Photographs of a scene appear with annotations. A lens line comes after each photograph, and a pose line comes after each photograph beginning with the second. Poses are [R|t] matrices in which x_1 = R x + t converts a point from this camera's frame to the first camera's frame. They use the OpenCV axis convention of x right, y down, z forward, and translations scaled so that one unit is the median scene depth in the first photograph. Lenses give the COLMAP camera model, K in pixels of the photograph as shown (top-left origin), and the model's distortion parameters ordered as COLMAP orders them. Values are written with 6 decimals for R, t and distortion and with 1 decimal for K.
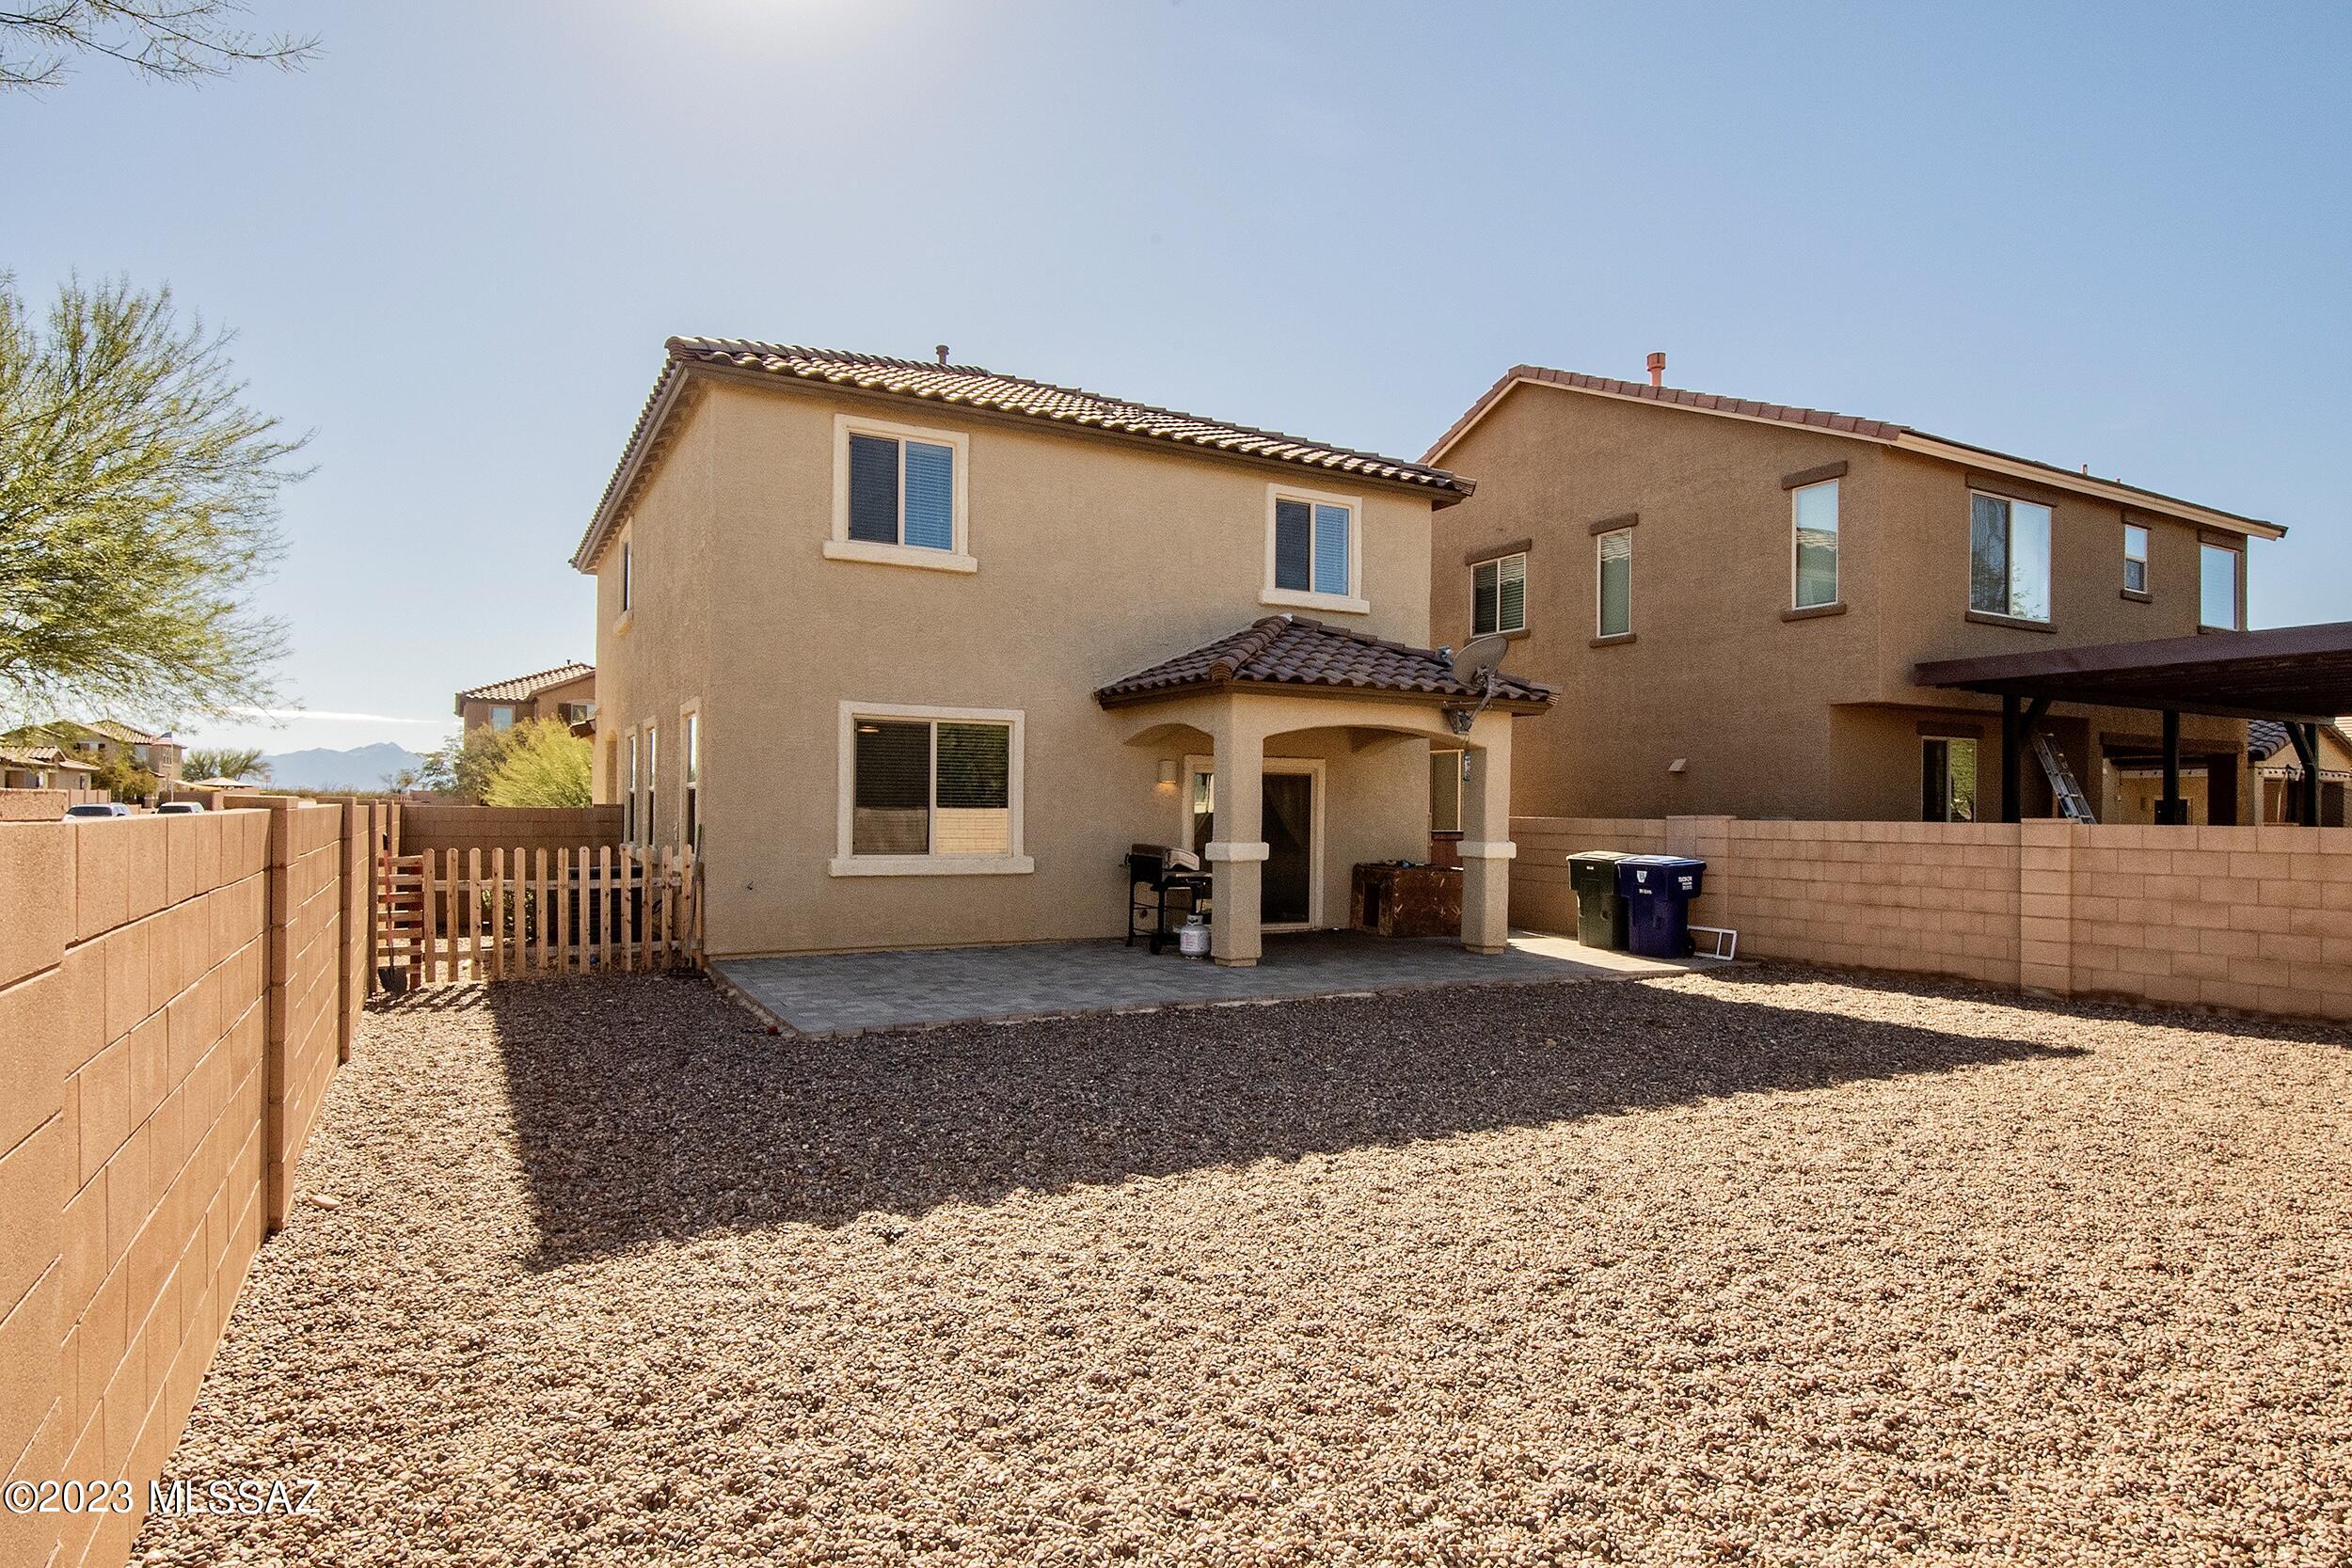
lens RADIAL K [[1257.8, 0, 1176.9], [0, 1257.8, 790.4], [0, 0, 1]] dist [0.011098, 0.000008]
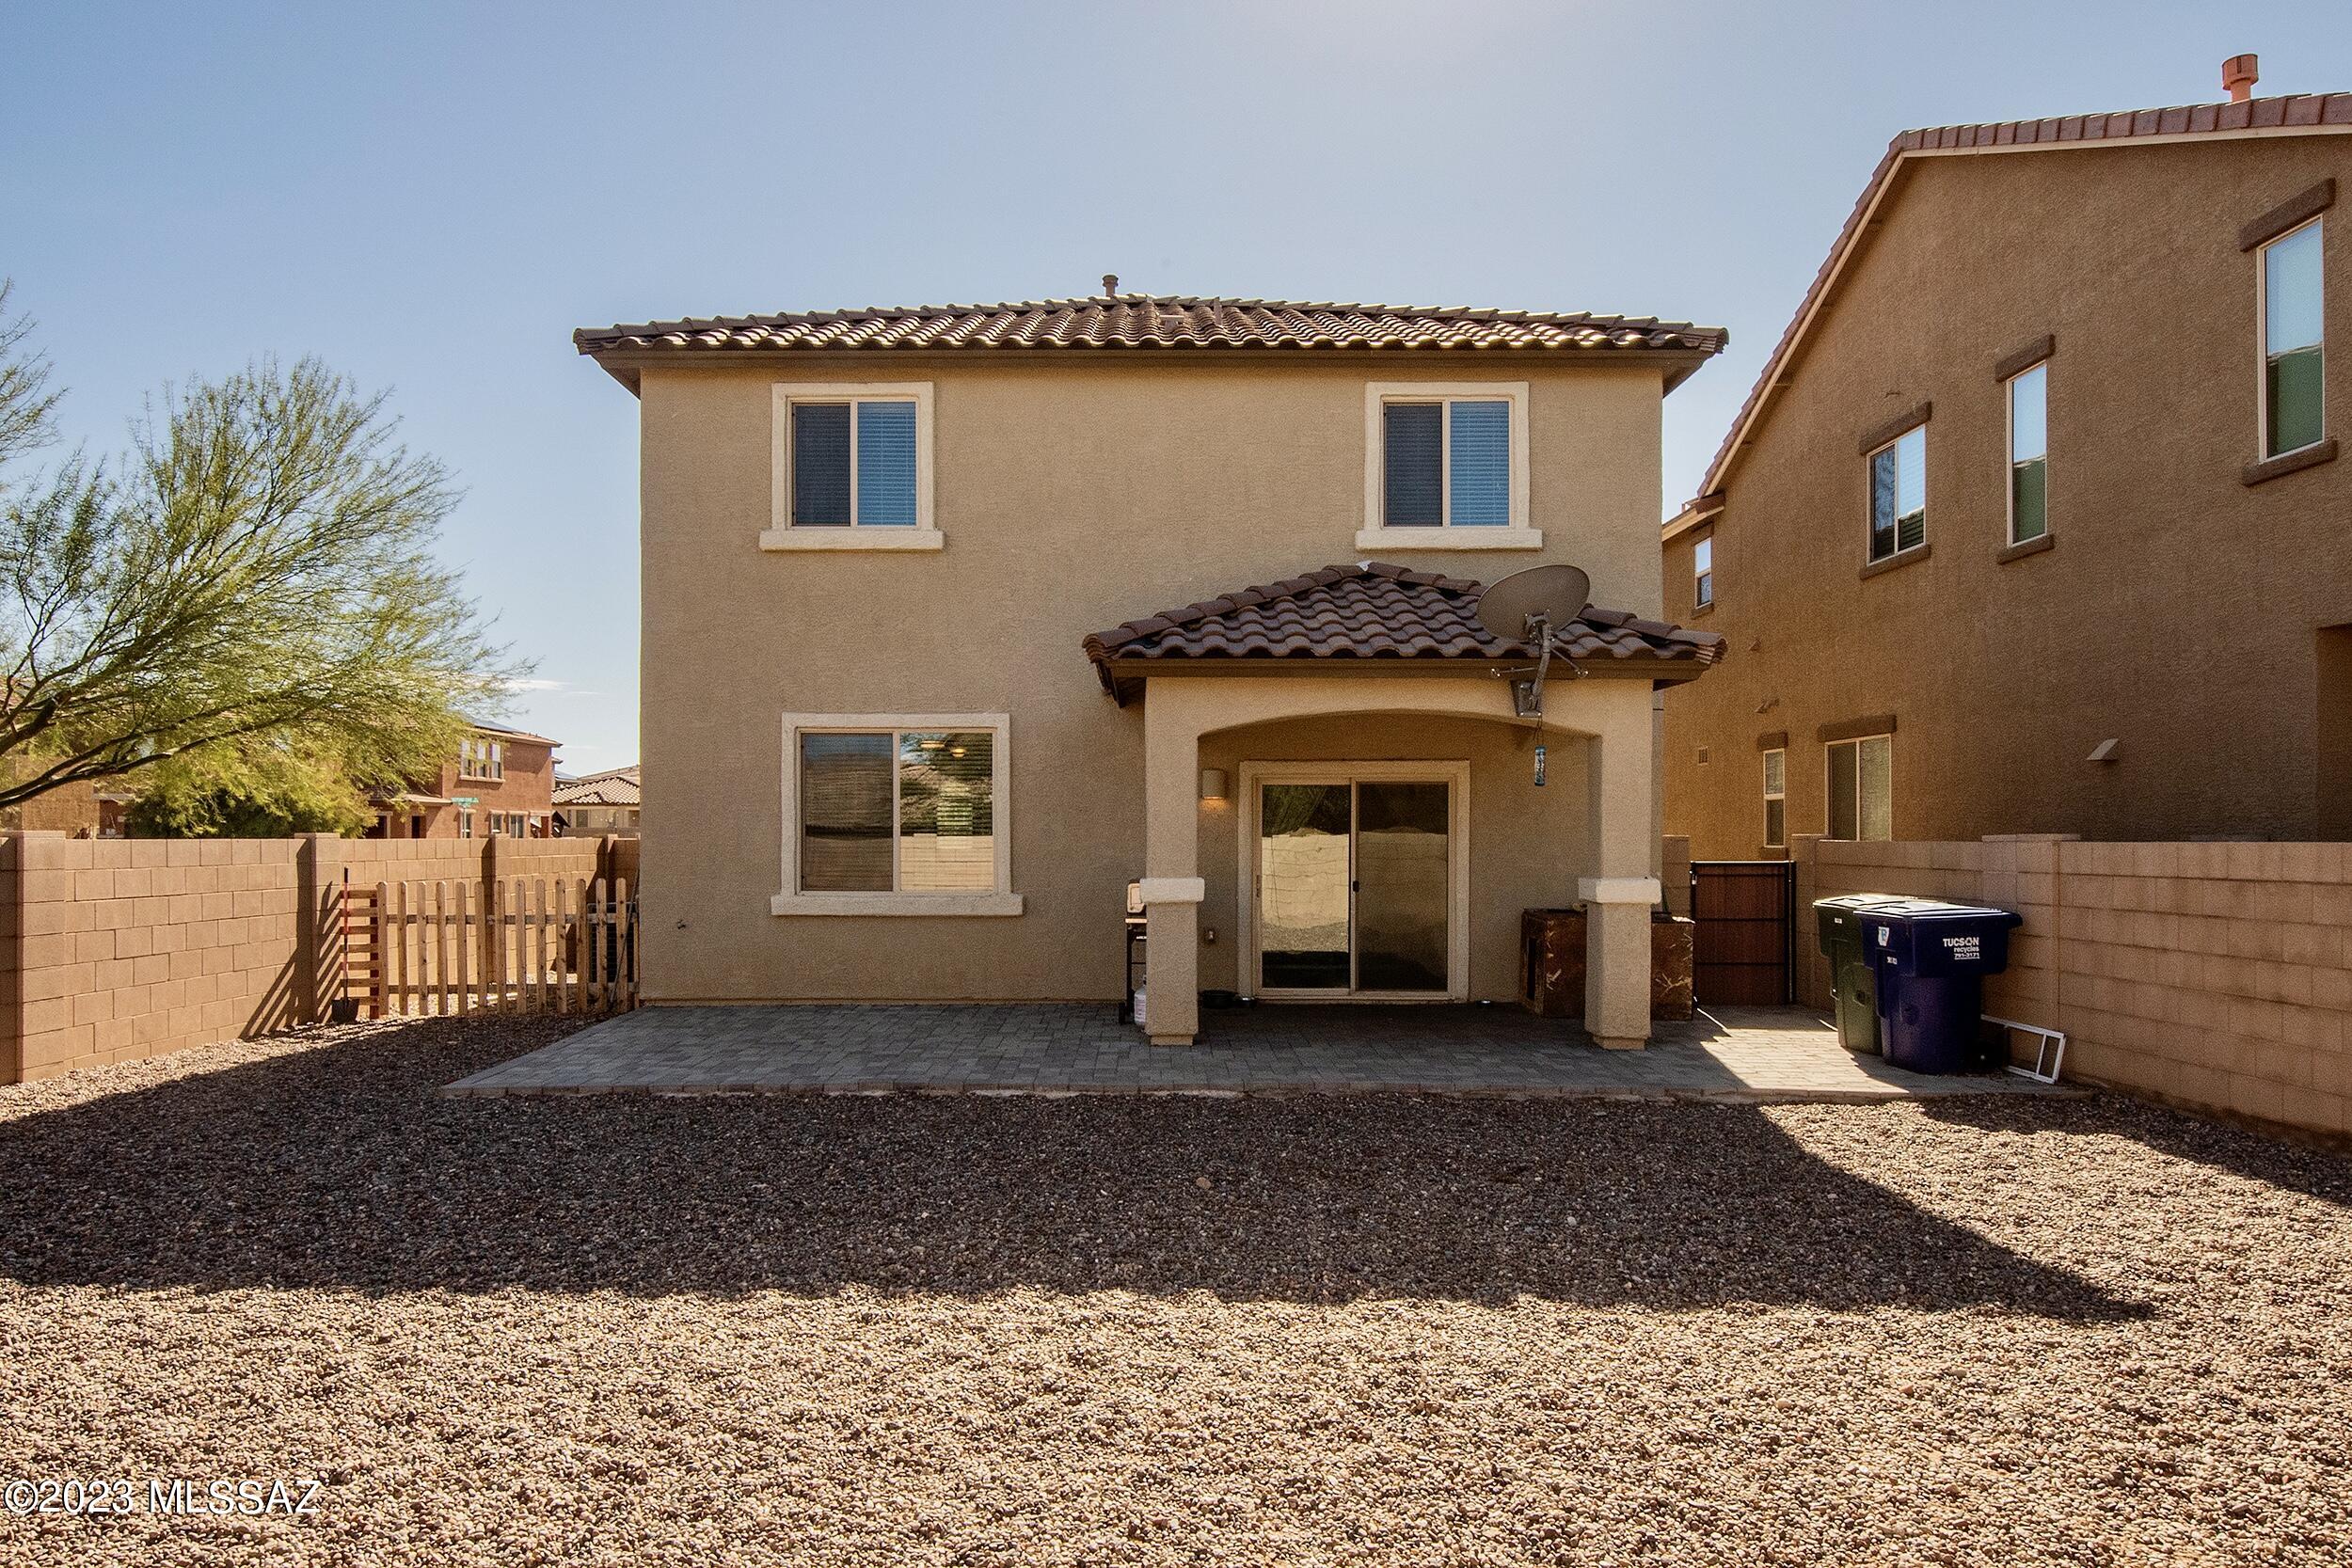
lens RADIAL K [[1523.9, 0, 1171.9], [0, 1523.9, 800.8], [0, 0, 1]] dist [0.018999, -0.008568]
pose [[0.874392, -0.021724, -0.484734, 0.443363], [0.016891, 0.999755, -0.014335, 0.008393], [0.484926, 0.004347, 0.874544, 0.196892]]
